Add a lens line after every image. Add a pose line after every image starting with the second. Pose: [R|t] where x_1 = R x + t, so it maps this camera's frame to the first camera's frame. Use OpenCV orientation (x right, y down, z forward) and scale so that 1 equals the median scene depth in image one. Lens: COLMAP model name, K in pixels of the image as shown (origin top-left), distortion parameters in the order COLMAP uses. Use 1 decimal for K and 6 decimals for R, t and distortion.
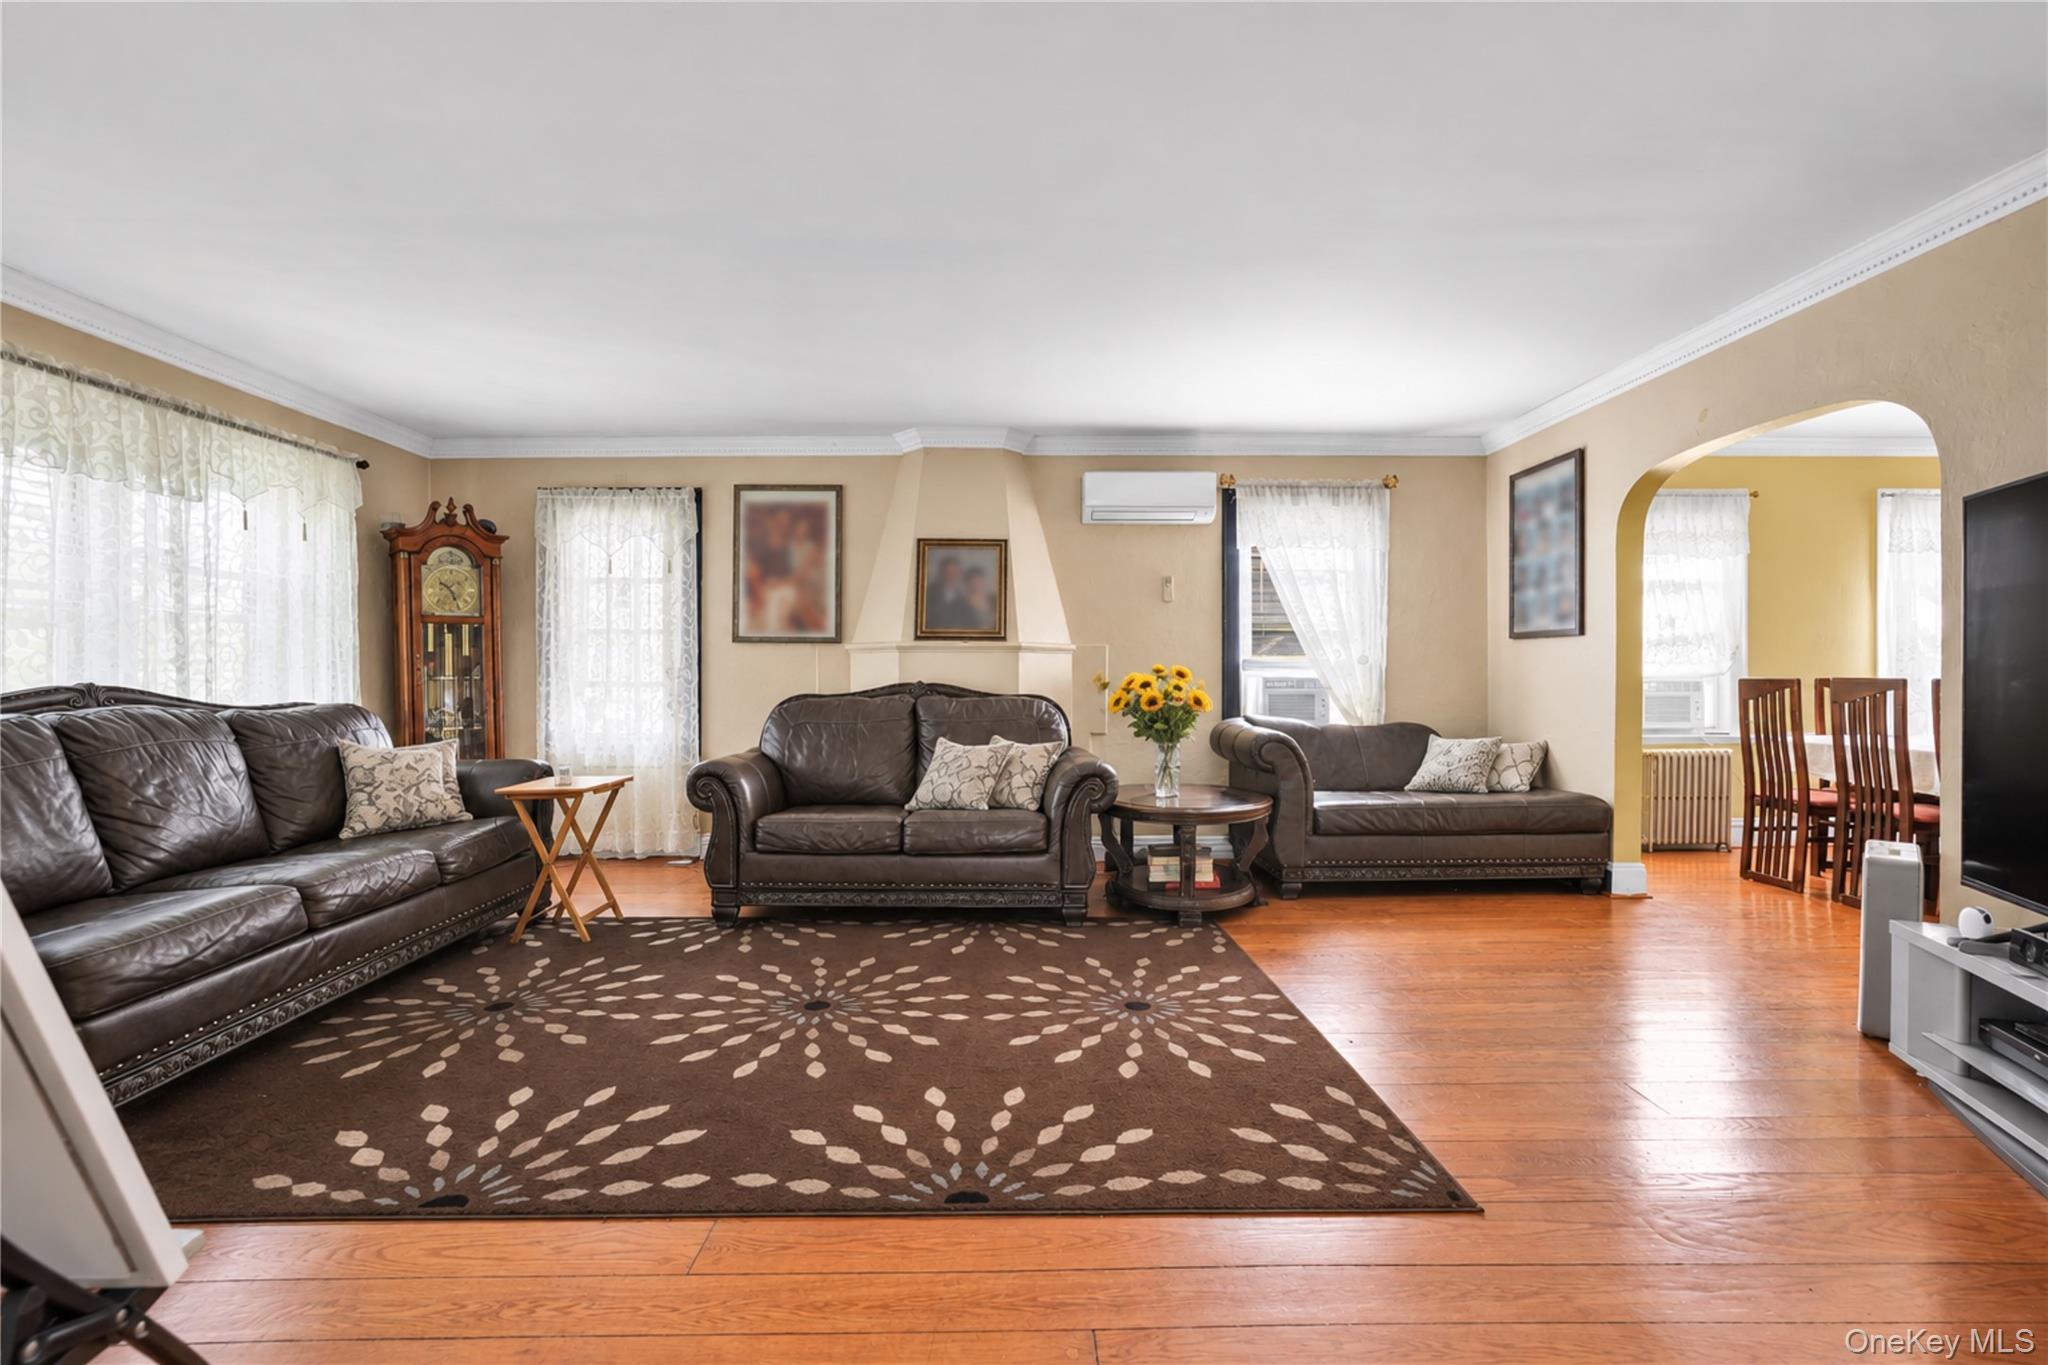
lens RADIAL K [[916.9, 0, 1020.9], [0, 916.9, 686.3], [0, 0, 1]] dist [-0.013600, 0.000956]
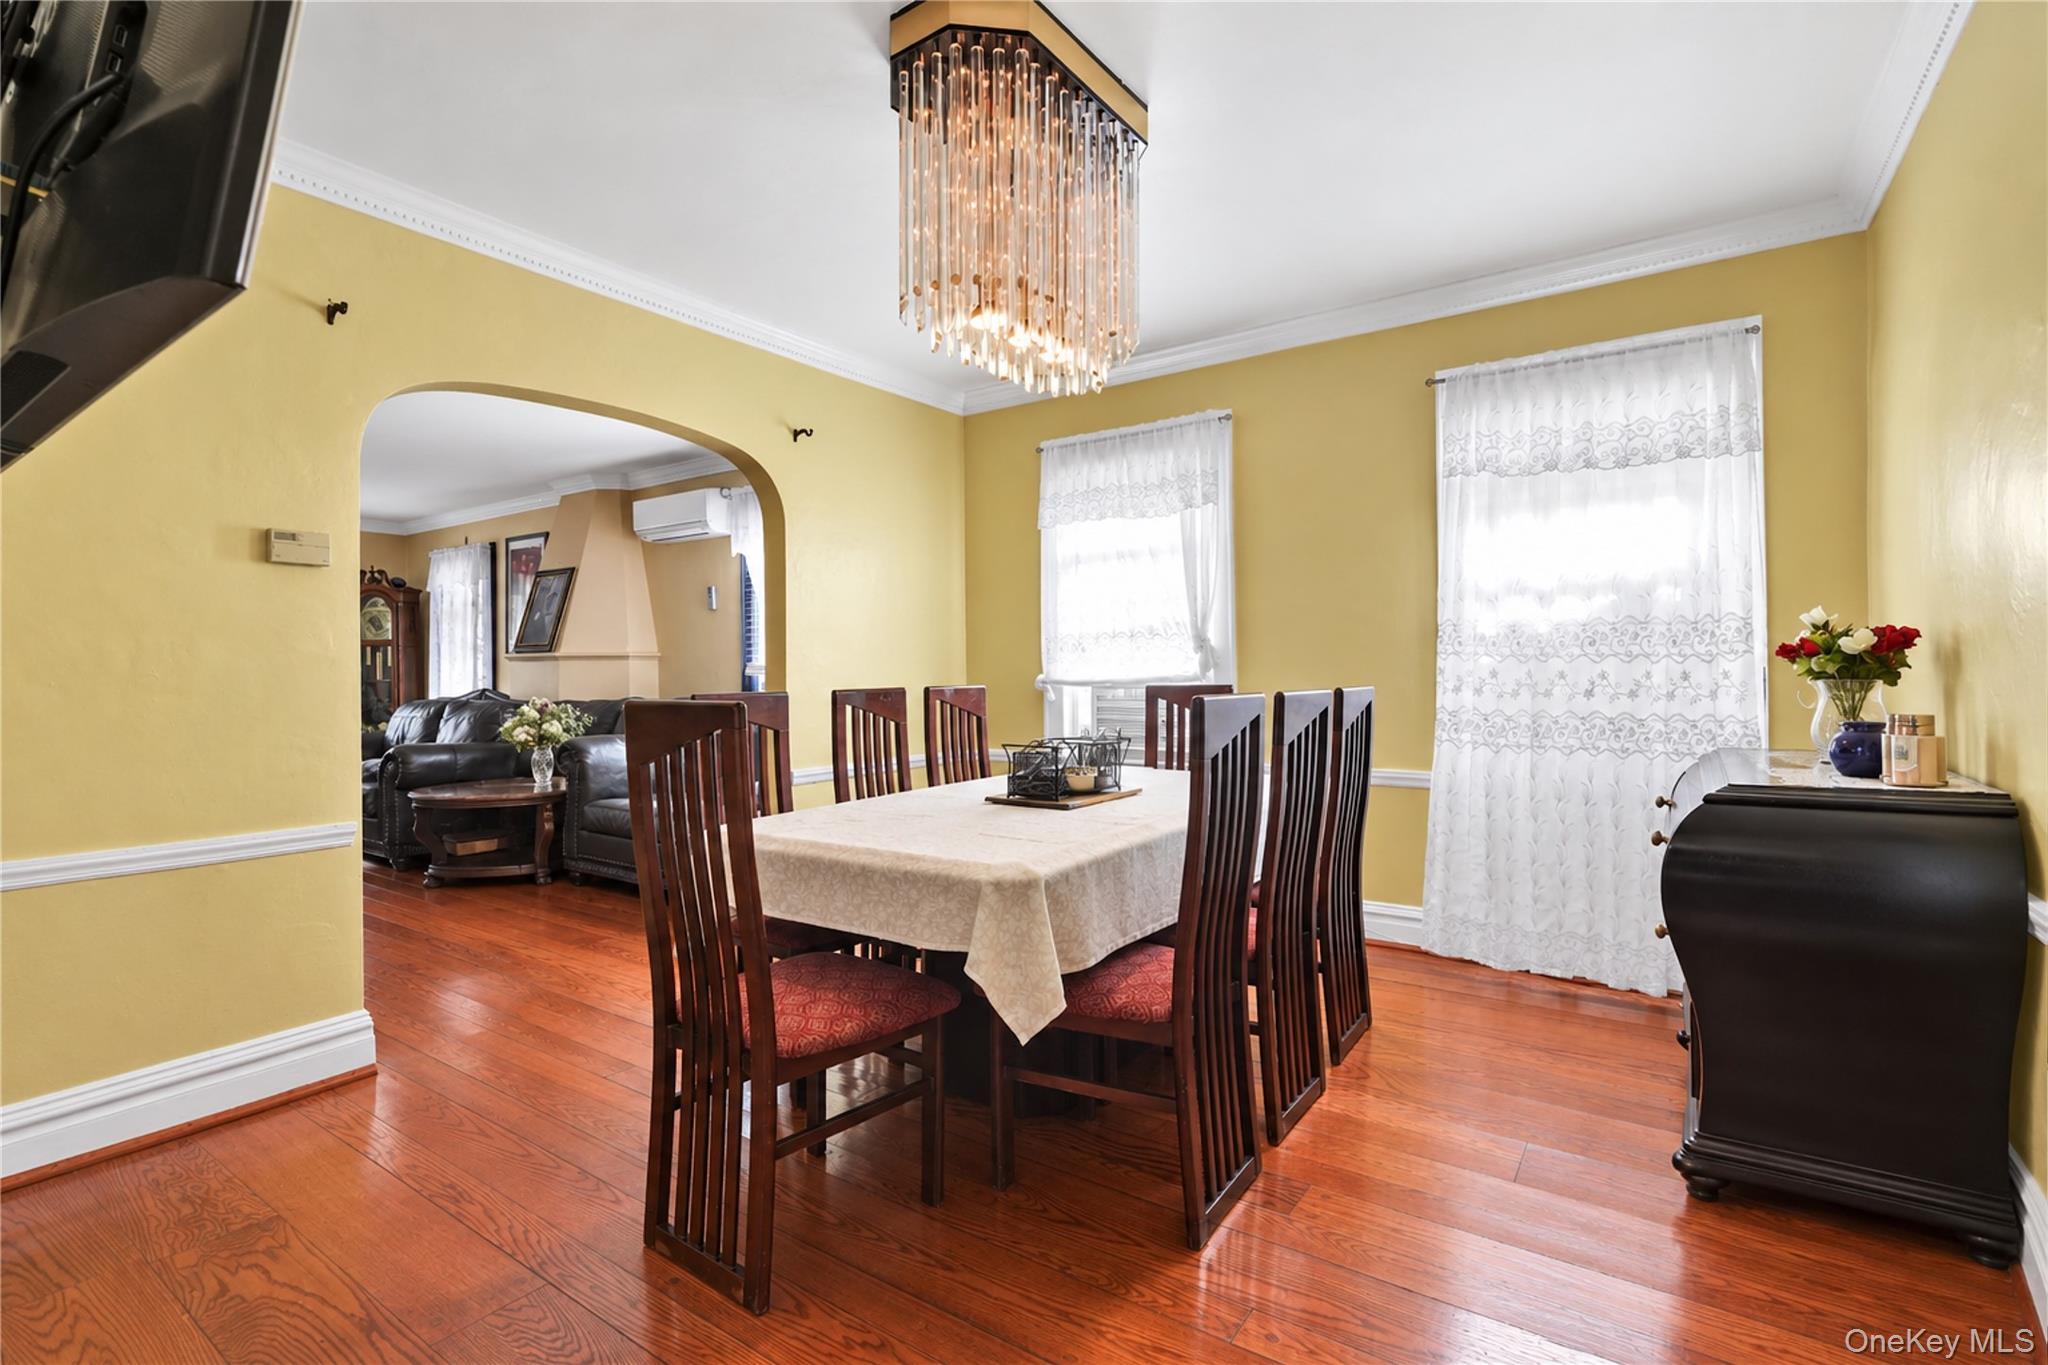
lens RADIAL K [[916.9, 0, 1019.5], [0, 916.9, 663.9], [0, 0, 1]] dist [-0.013600, 0.000956]
pose [[0.810579, -0.009510, -0.585552, 1.409678], [0.005857, 0.999950, -0.008132, -0.022991], [0.585600, 0.003162, 0.810594, 0.443679]]
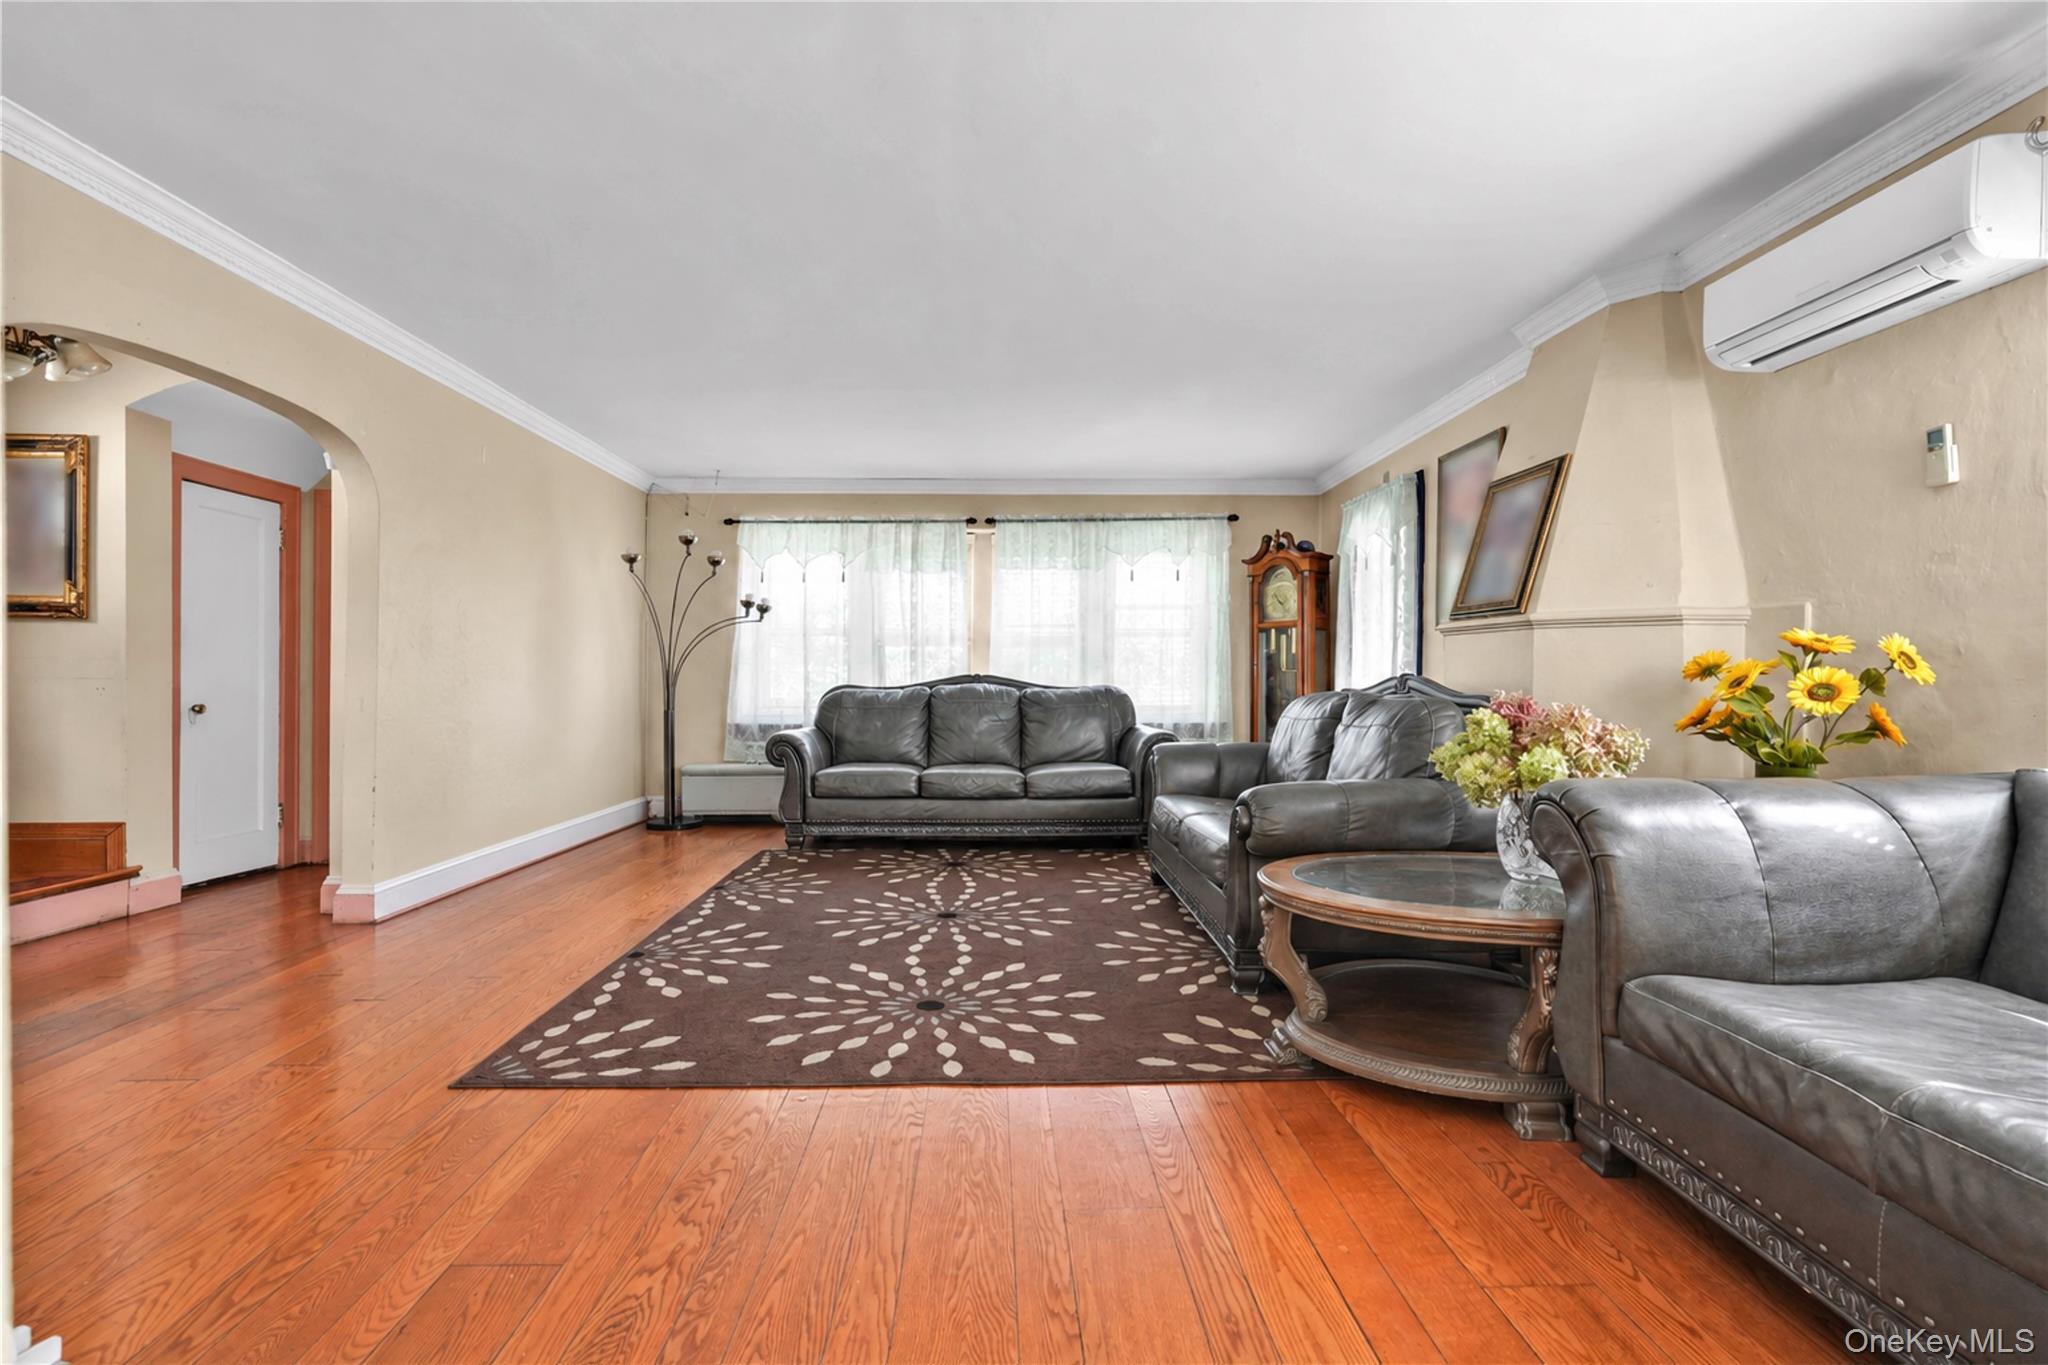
lens RADIAL K [[916.9, 0, 1024.4], [0, 916.9, 679.0], [0, 0, 1]] dist [-0.013600, 0.000956]
pose [[0.015340, 0.002476, -0.999879, 0.748219], [-0.010572, 0.999941, 0.002314, 0.001563], [0.999826, 0.010536, 0.015365, 0.740202]]
